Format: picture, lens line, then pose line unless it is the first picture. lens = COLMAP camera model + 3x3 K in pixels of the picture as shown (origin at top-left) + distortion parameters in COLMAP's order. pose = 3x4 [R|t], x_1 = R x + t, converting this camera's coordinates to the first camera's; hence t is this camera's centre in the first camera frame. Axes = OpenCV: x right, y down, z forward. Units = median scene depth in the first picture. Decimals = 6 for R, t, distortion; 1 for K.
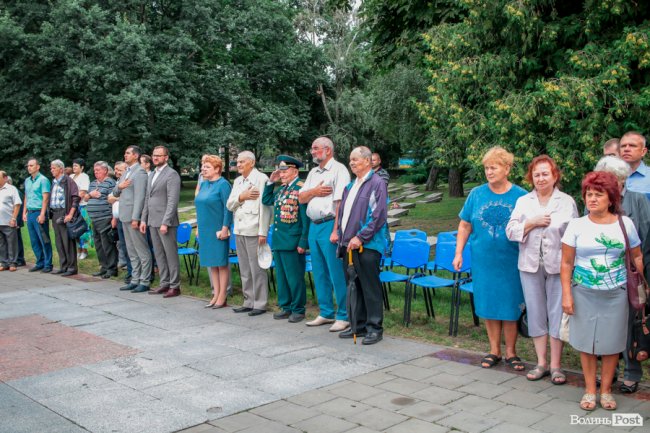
lens RADIAL K [[716.1, 0, 325.0], [0, 716.1, 216.5], [0, 0, 1]] dist [-0.123921, 0.121092]
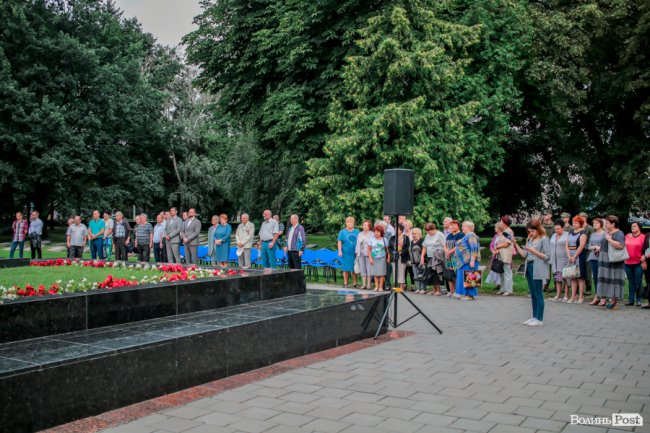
lens RADIAL K [[703.6, 0, 325.0], [0, 703.6, 216.5], [0, 0, 1]] dist [-0.107755, 0.009089]
pose [[0.963088, 0.035512, 0.266834, -0.127054], [-0.015189, 0.996850, -0.077844, 0.026731], [-0.268758, 0.070918, 0.960594, -0.365011]]
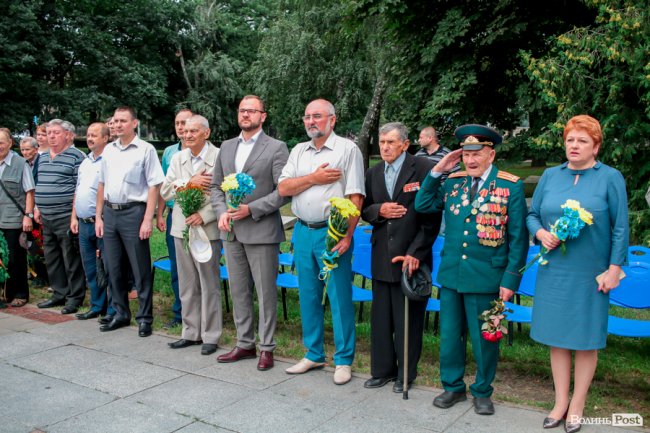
lens RADIAL K [[716.1, 0, 325.0], [0, 716.1, 216.5], [0, 0, 1]] dist [-0.123921, 0.121092]
pose [[0.967872, 0.010116, 0.251240, -0.093648], [-0.019680, 0.999173, 0.035587, -0.007966], [-0.250672, -0.039389, 0.967270, 0.132979]]
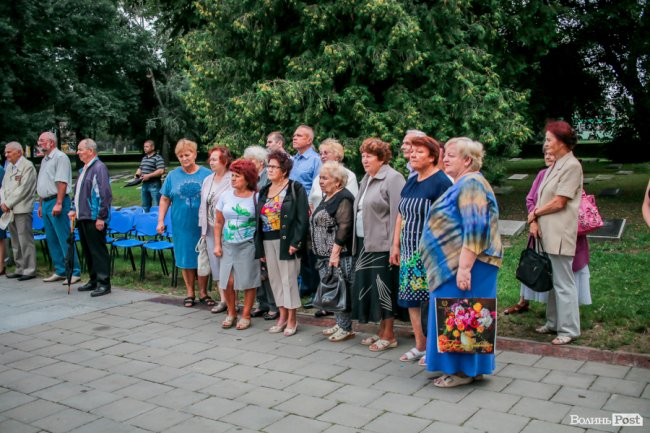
lens RADIAL K [[716.1, 0, 325.0], [0, 716.1, 216.5], [0, 0, 1]] dist [-0.123921, 0.121092]
pose [[0.977996, -0.023477, 0.207298, 0.041339], [0.018112, 0.999451, 0.027740, 0.002525], [-0.207835, -0.023375, 0.977884, -0.066451]]
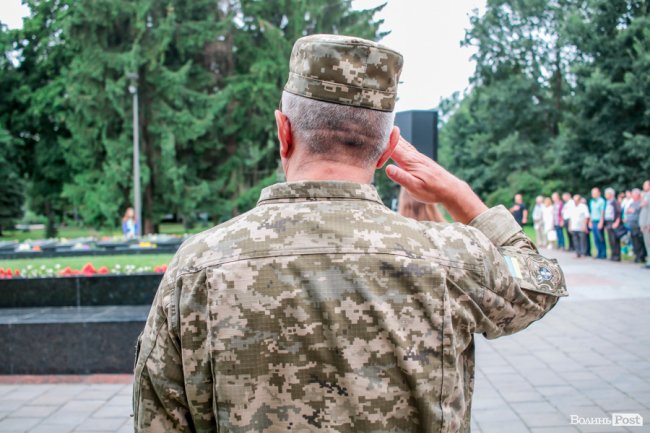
lens RADIAL K [[716.1, 0, 325.0], [0, 716.1, 216.5], [0, 0, 1]] dist [-0.123921, 0.121092]
pose [[0.688746, 0.011625, -0.724910, 0.125534], [-0.037120, 0.999125, -0.019246, 0.013734], [0.724052, 0.040164, 0.688575, -0.214170]]
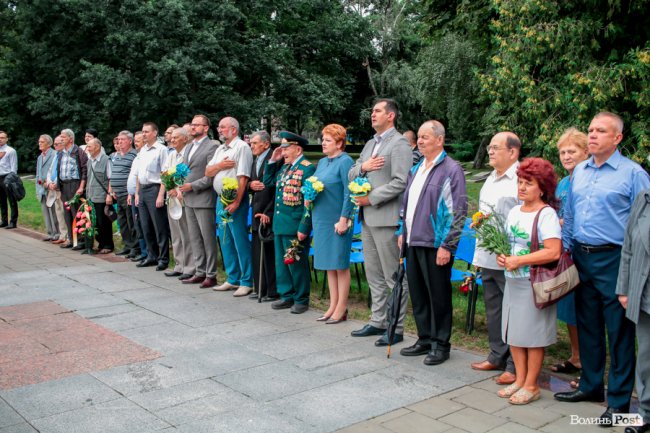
lens RADIAL K [[716.1, 0, 325.0], [0, 716.1, 216.5], [0, 0, 1]] dist [-0.123921, 0.121092]
pose [[0.997992, 0.030489, -0.055512, -0.003813], [-0.028406, 0.998877, 0.037921, -0.003452], [0.056605, -0.036268, 0.997738, 0.033768]]
